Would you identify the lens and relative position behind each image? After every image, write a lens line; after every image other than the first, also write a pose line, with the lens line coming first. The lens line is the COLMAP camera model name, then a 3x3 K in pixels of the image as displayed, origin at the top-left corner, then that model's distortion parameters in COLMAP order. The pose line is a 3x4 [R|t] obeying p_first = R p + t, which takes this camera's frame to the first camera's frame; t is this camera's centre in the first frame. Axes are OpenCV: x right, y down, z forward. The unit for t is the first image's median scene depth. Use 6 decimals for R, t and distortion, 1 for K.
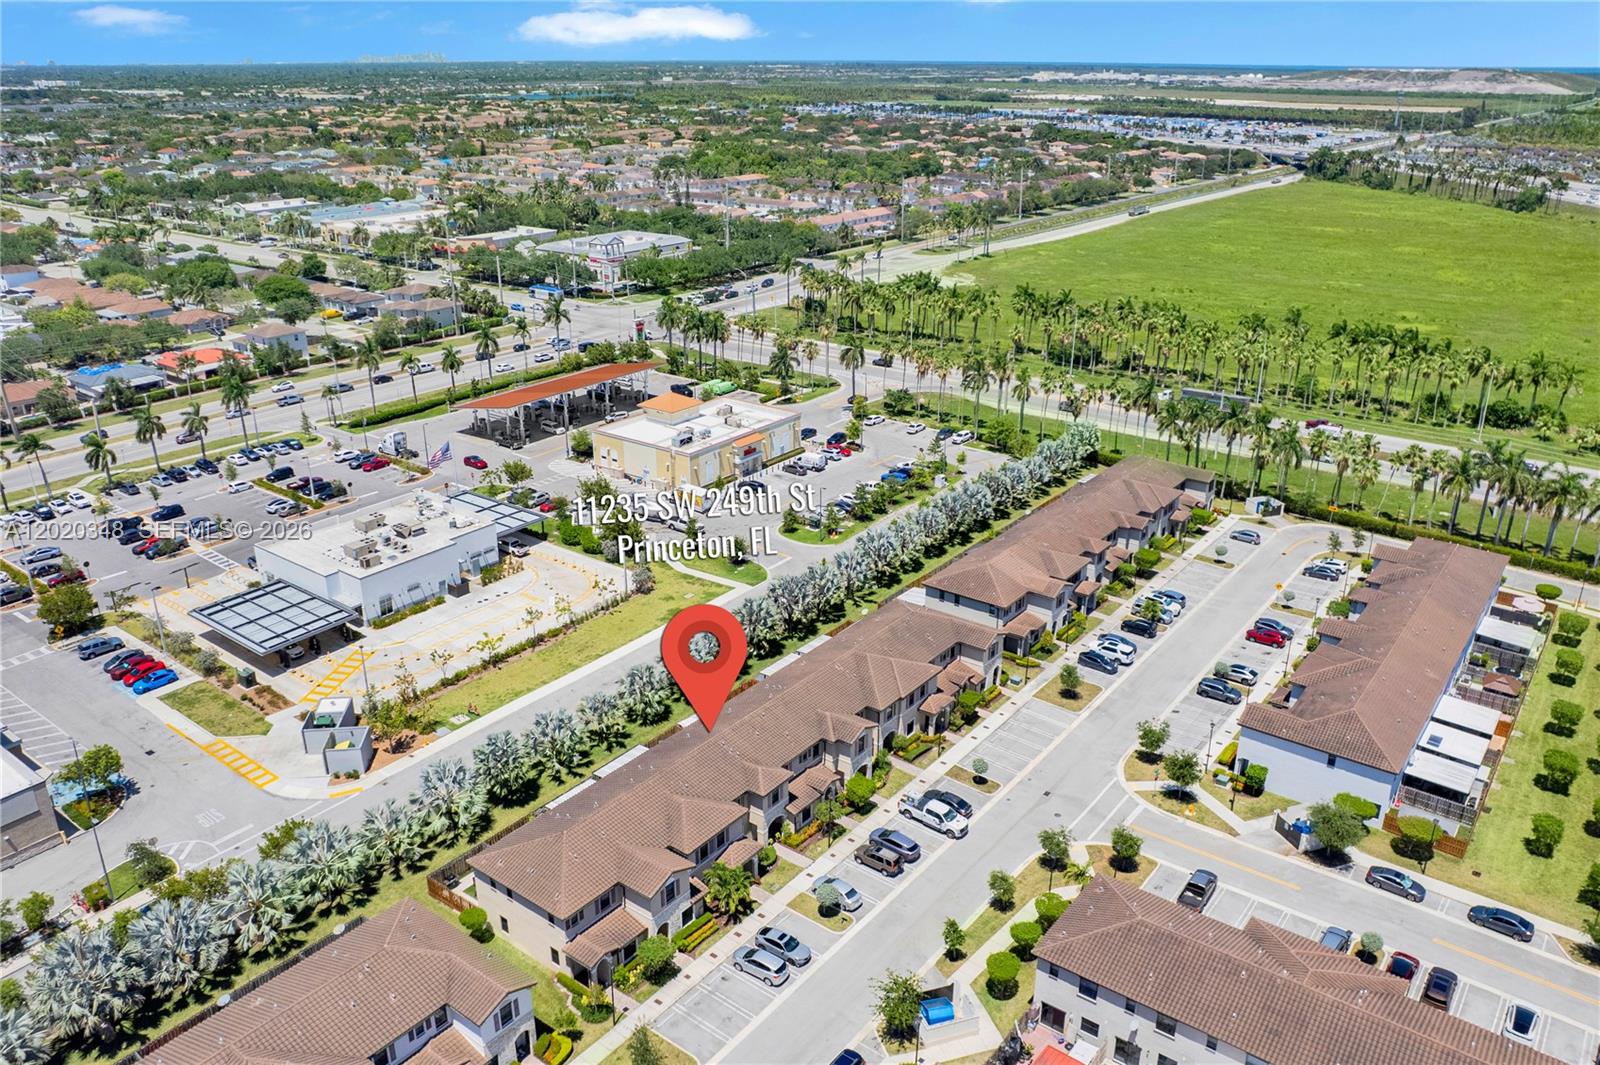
lens RADIAL K [[1242.7, 0, 800.0], [0, 1242.7, 532.5], [0, 0, 1]] dist [-0.036825, 0.001724]
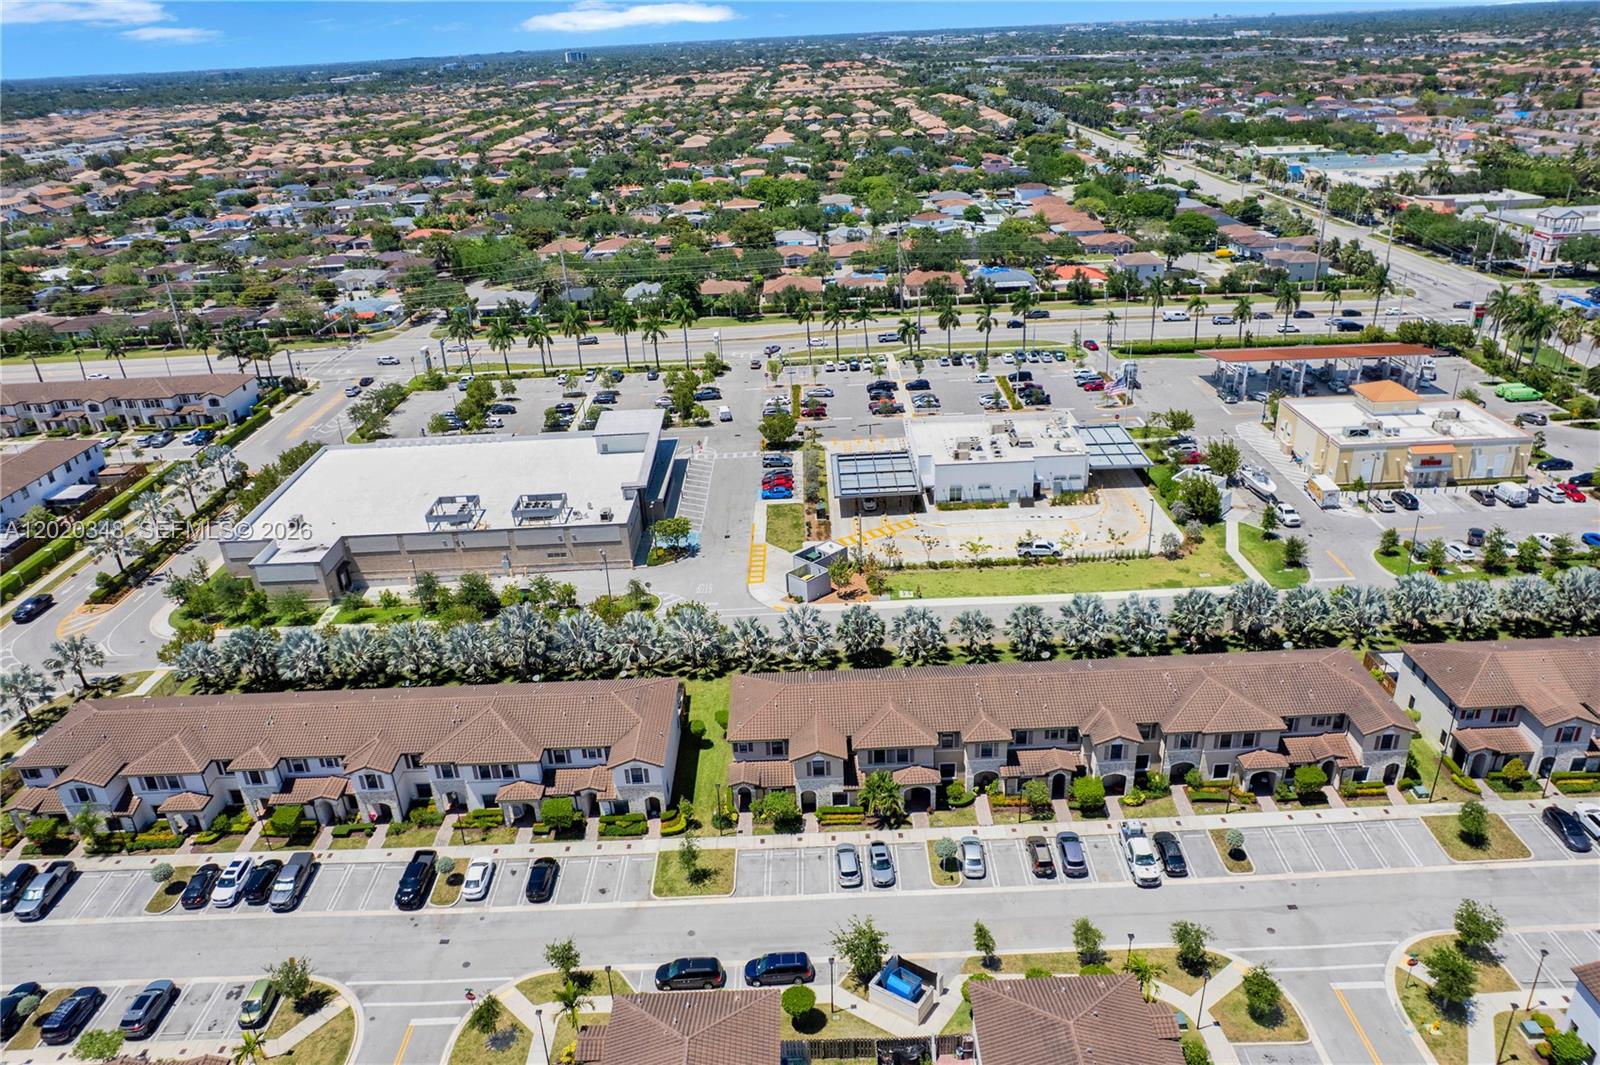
lens RADIAL K [[1135.1, 0, 800.0], [0, 1135.1, 532.5], [0, 0, 1]] dist [-0.041827, 0.009775]
pose [[0.593740, 0.304687, -0.744741, 0.352364], [-0.248650, 0.949713, 0.190311, -0.067171], [0.765275, 0.072185, 0.639643, 0.169127]]
